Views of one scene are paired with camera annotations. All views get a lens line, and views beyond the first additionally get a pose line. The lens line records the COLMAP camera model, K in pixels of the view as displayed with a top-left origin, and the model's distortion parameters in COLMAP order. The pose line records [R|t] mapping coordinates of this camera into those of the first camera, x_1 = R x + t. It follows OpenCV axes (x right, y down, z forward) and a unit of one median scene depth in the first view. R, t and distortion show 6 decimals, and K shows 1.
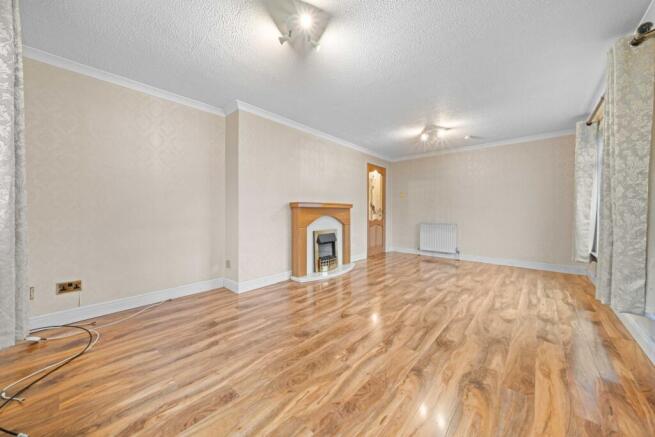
lens RADIAL K [[230.6, 0, 326.2], [0, 230.6, 221.3], [0, 0, 1]] dist [0.003515, 0.000015]
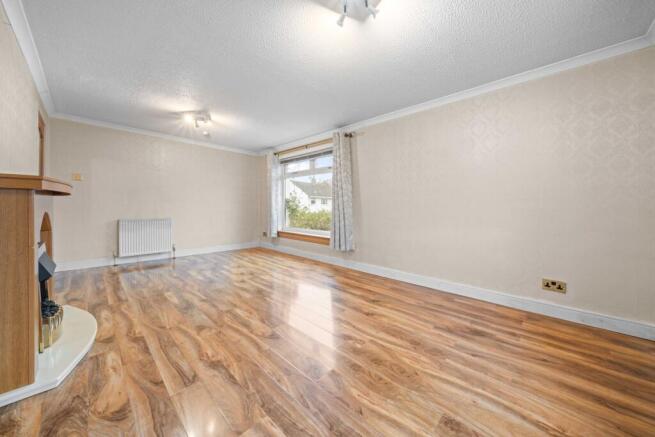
lens RADIAL K [[230.6, 0, 329.5], [0, 230.6, 205.2], [0, 0, 1]] dist [0.003515, 0.000015]
pose [[0.023589, 0.010271, 0.999669, -0.602391], [0.029652, 0.999500, -0.010969, -0.022543], [-0.999282, 0.029901, 0.023273, 0.654229]]
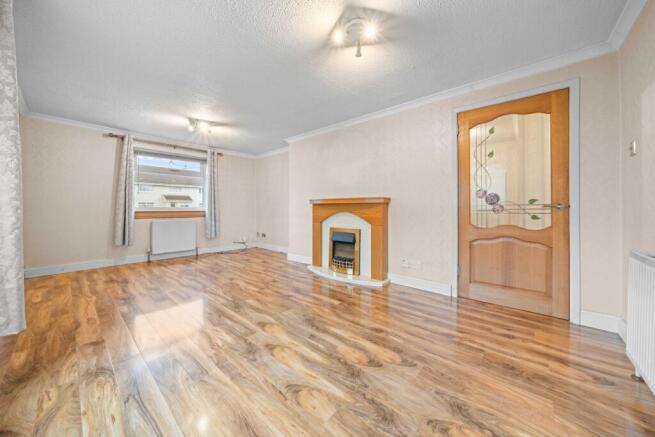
lens RADIAL K [[230.6, 0, 325.8], [0, 230.6, 207.7], [0, 0, 1]] dist [0.003515, 0.000015]
pose [[0.019067, -0.004882, -0.999806, 1.314378], [-0.041144, 0.999137, -0.005664, -0.050491], [0.998971, 0.041244, 0.018849, 1.306688]]
